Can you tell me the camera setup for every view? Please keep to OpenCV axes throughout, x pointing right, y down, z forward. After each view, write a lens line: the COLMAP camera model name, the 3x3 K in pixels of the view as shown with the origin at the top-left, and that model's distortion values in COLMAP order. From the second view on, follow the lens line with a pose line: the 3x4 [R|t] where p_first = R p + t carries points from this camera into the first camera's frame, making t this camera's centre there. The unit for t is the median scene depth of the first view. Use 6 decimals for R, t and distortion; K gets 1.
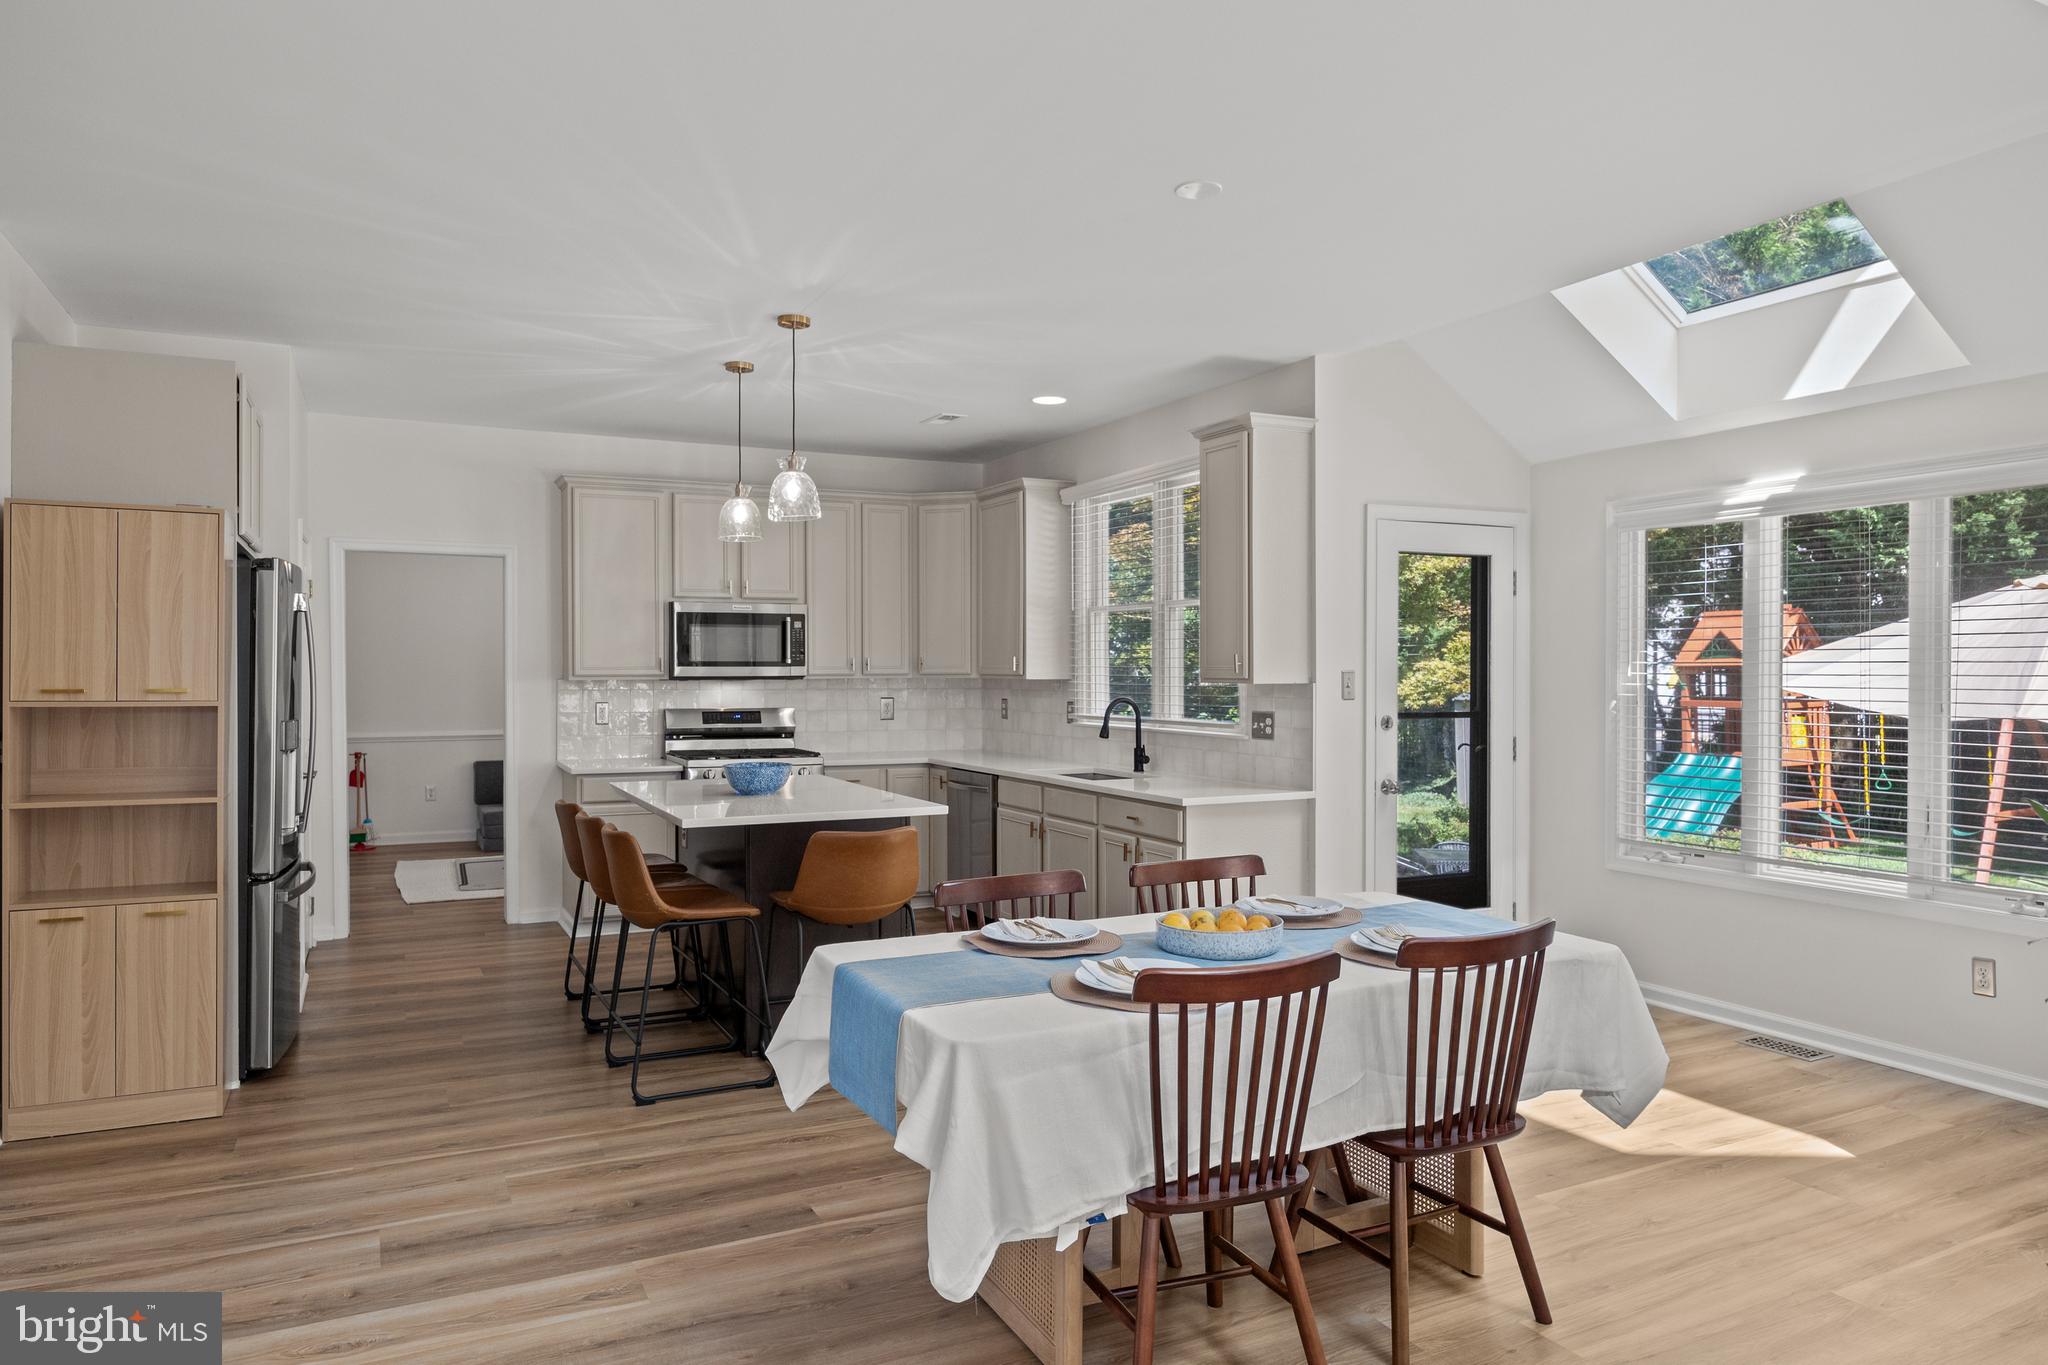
lens RADIAL K [[1335.7, 0, 1028.1], [0, 1335.7, 685.1], [0, 0, 1]] dist [0.004303, 0.001347]
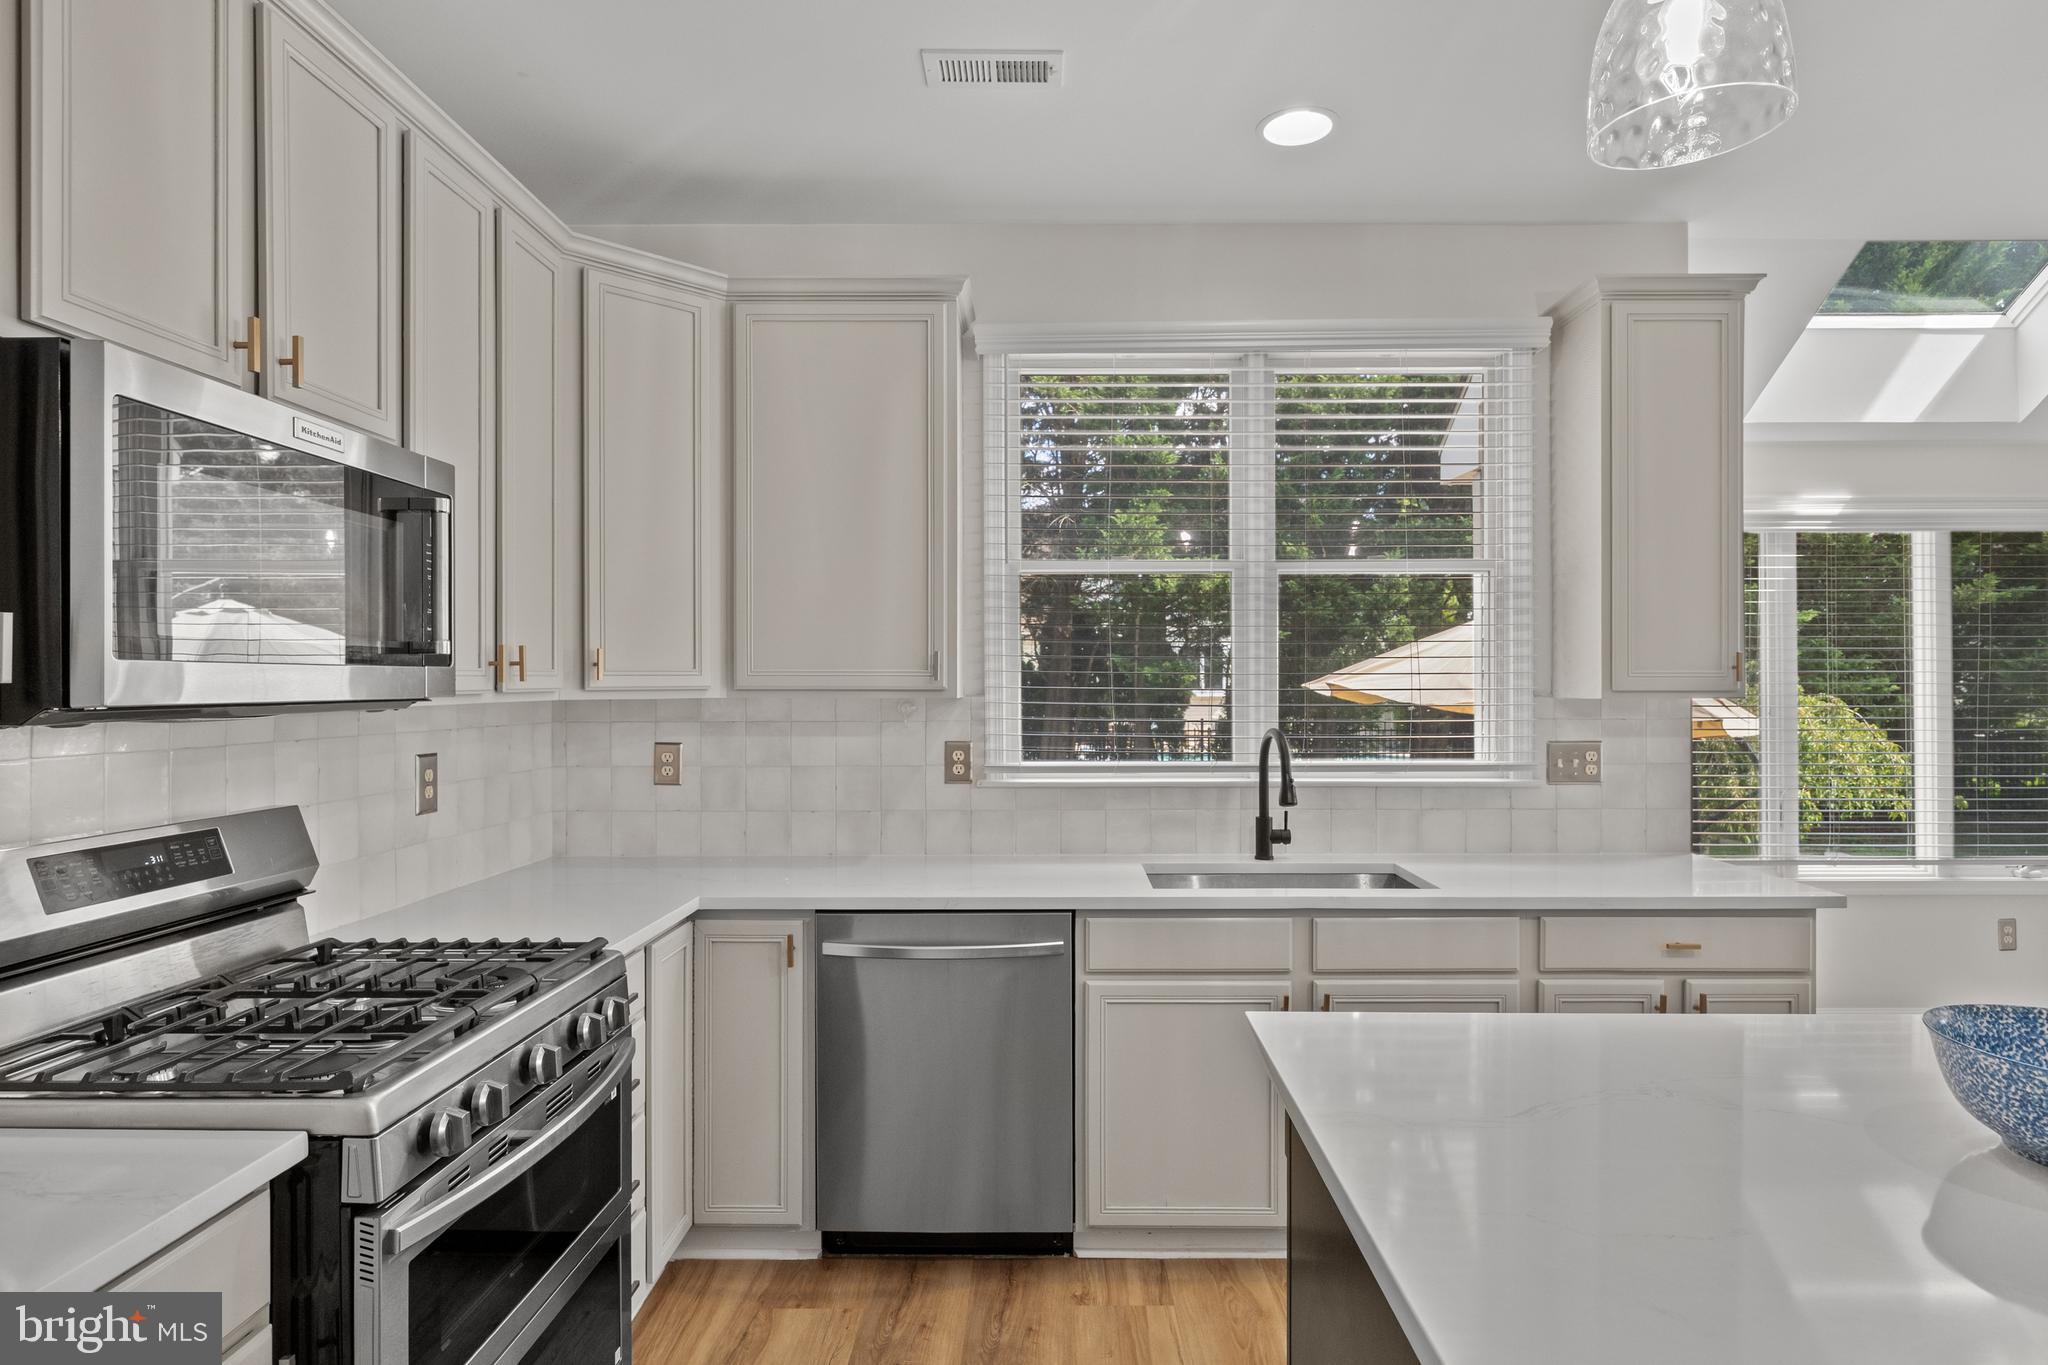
lens RADIAL K [[1145.3, 0, 1052.4], [0, 1145.3, 691.7], [0, 0, 1]] dist [-0.001711, -0.000694]
pose [[0.449653, -0.009917, 0.893149, -0.353607], [0.012916, 0.999906, 0.004600, -0.008306], [-0.893110, 0.009467, 0.449738, 0.787493]]
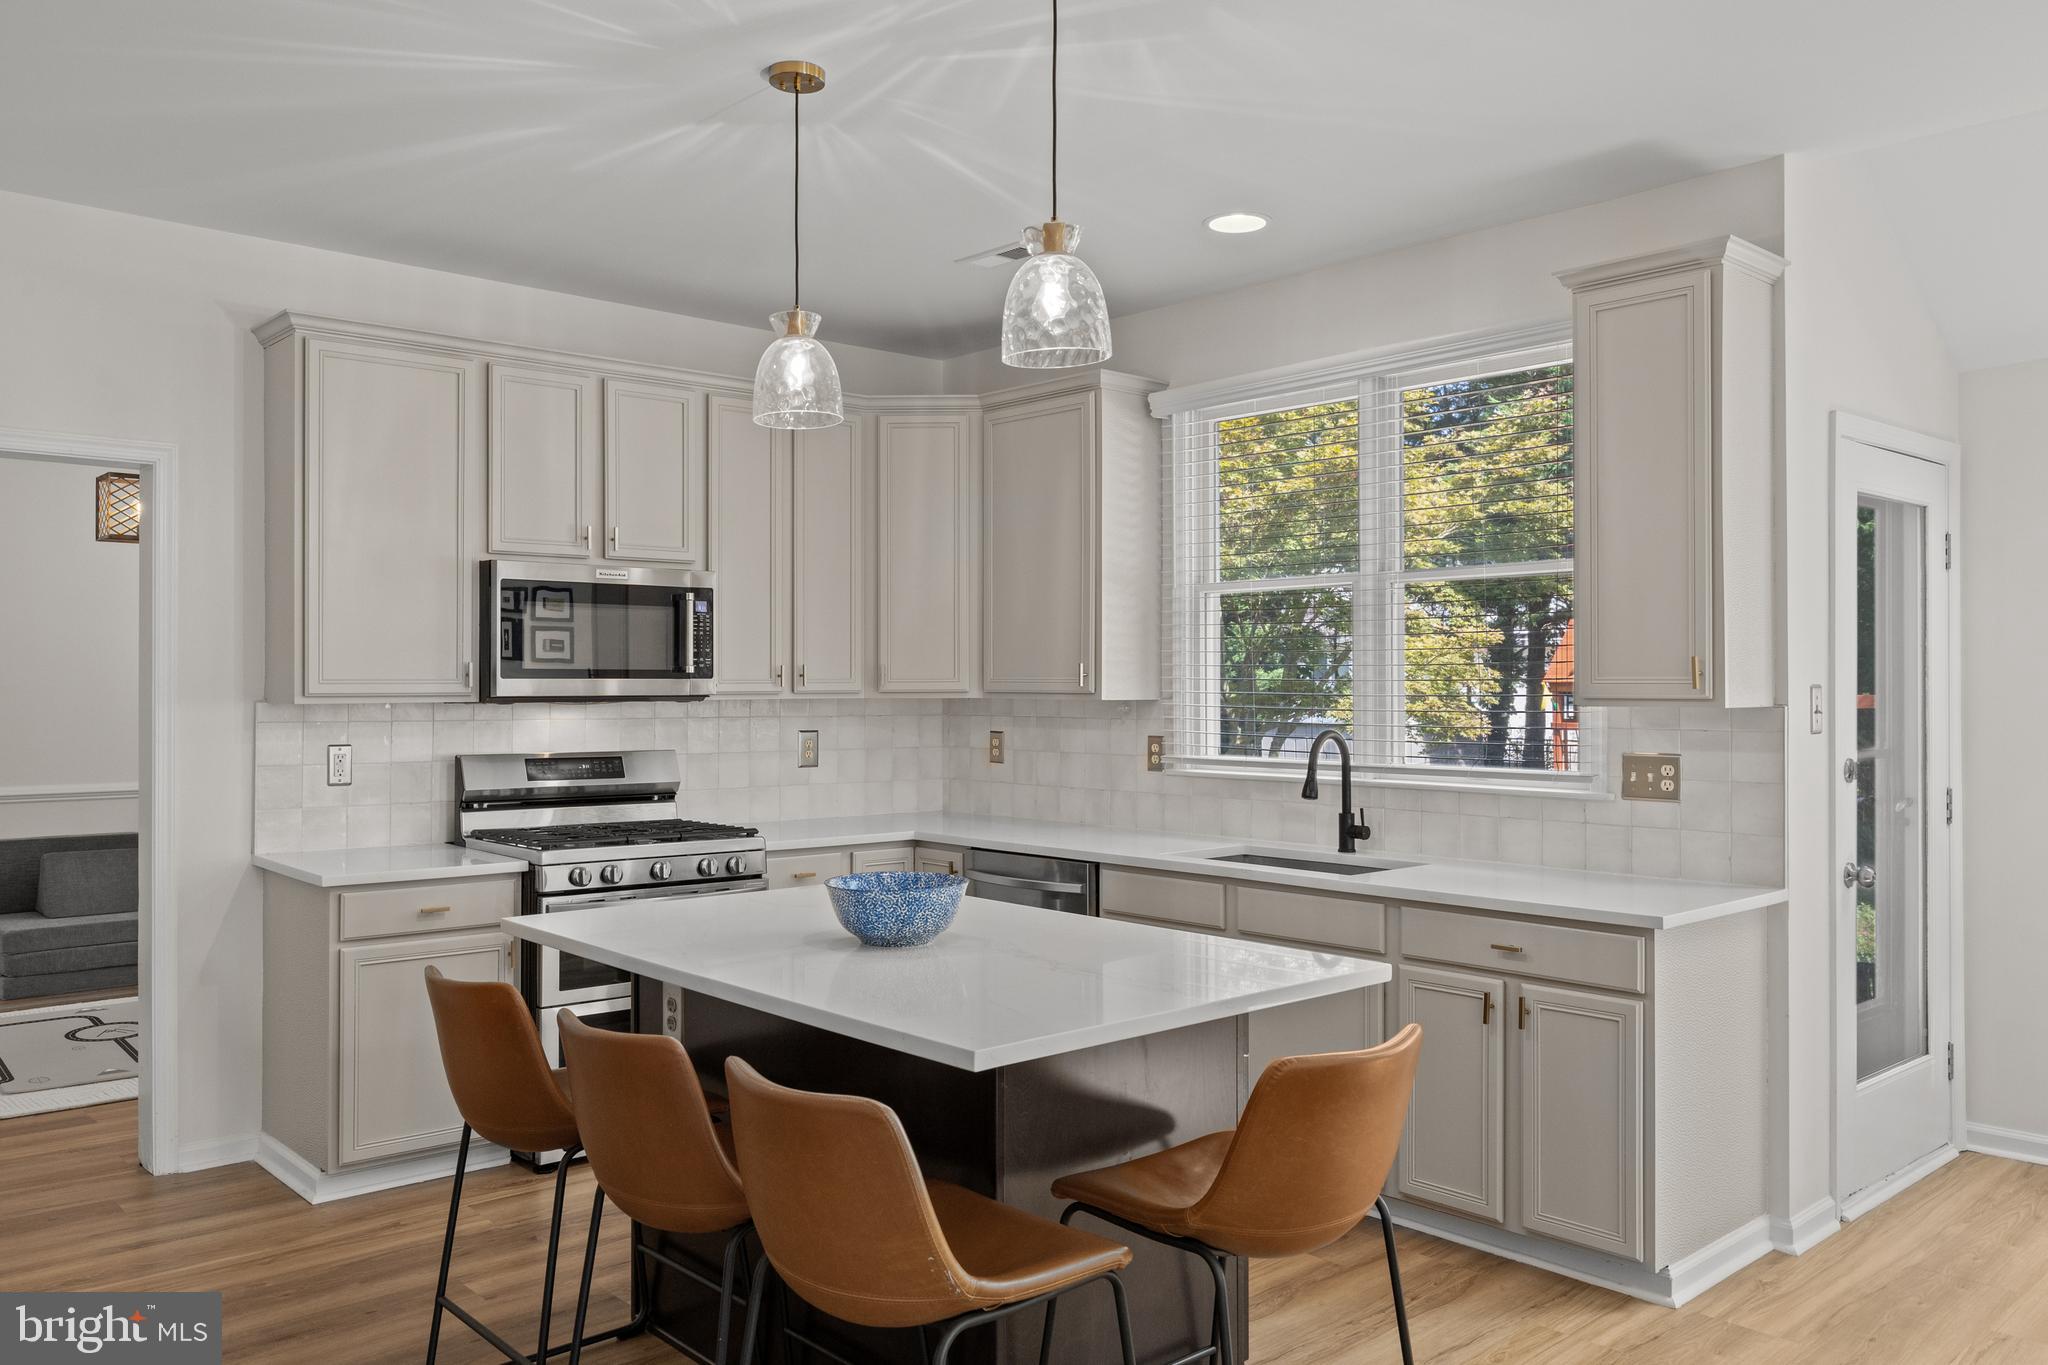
lens RADIAL K [[1549.0, 0, 1031.3], [0, 1549.0, 682.0], [0, 0, 1]] dist [-0.001526, 0.000276]
pose [[0.962901, 0.000812, 0.269854, -0.223875], [0.003161, 0.999893, -0.014288, -0.002604], [-0.269837, 0.014611, 0.962795, 0.329142]]
